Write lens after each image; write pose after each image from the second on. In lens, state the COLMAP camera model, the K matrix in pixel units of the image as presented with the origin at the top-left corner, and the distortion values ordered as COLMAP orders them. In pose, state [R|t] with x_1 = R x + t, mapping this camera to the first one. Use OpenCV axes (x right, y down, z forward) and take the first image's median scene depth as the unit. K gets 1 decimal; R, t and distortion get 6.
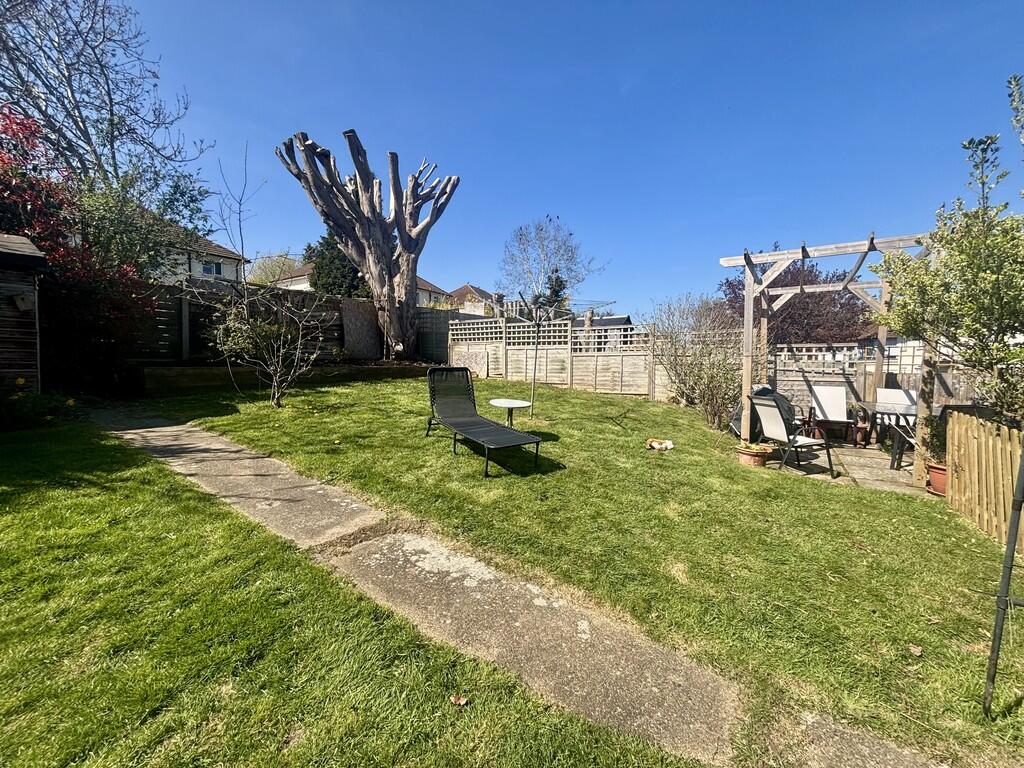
lens RADIAL K [[415.8, 0, 509.2], [0, 415.8, 387.2], [0, 0, 1]] dist [0.007417, -0.001086]
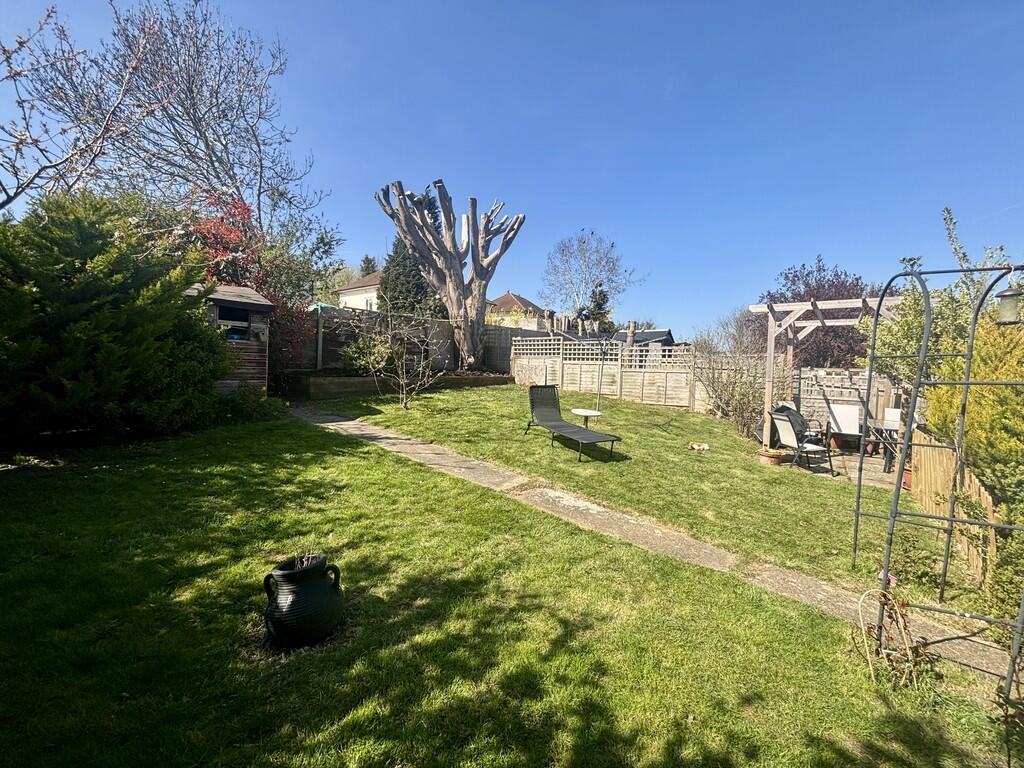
lens RADIAL K [[415.8, 0, 510.7], [0, 415.8, 385.8], [0, 0, 1]] dist [0.007417, -0.001086]
pose [[0.996836, 0.024656, -0.075560, -0.093445], [-0.025594, 0.999607, -0.011478, -0.017421], [0.075247, 0.013376, 0.997075, -0.249860]]
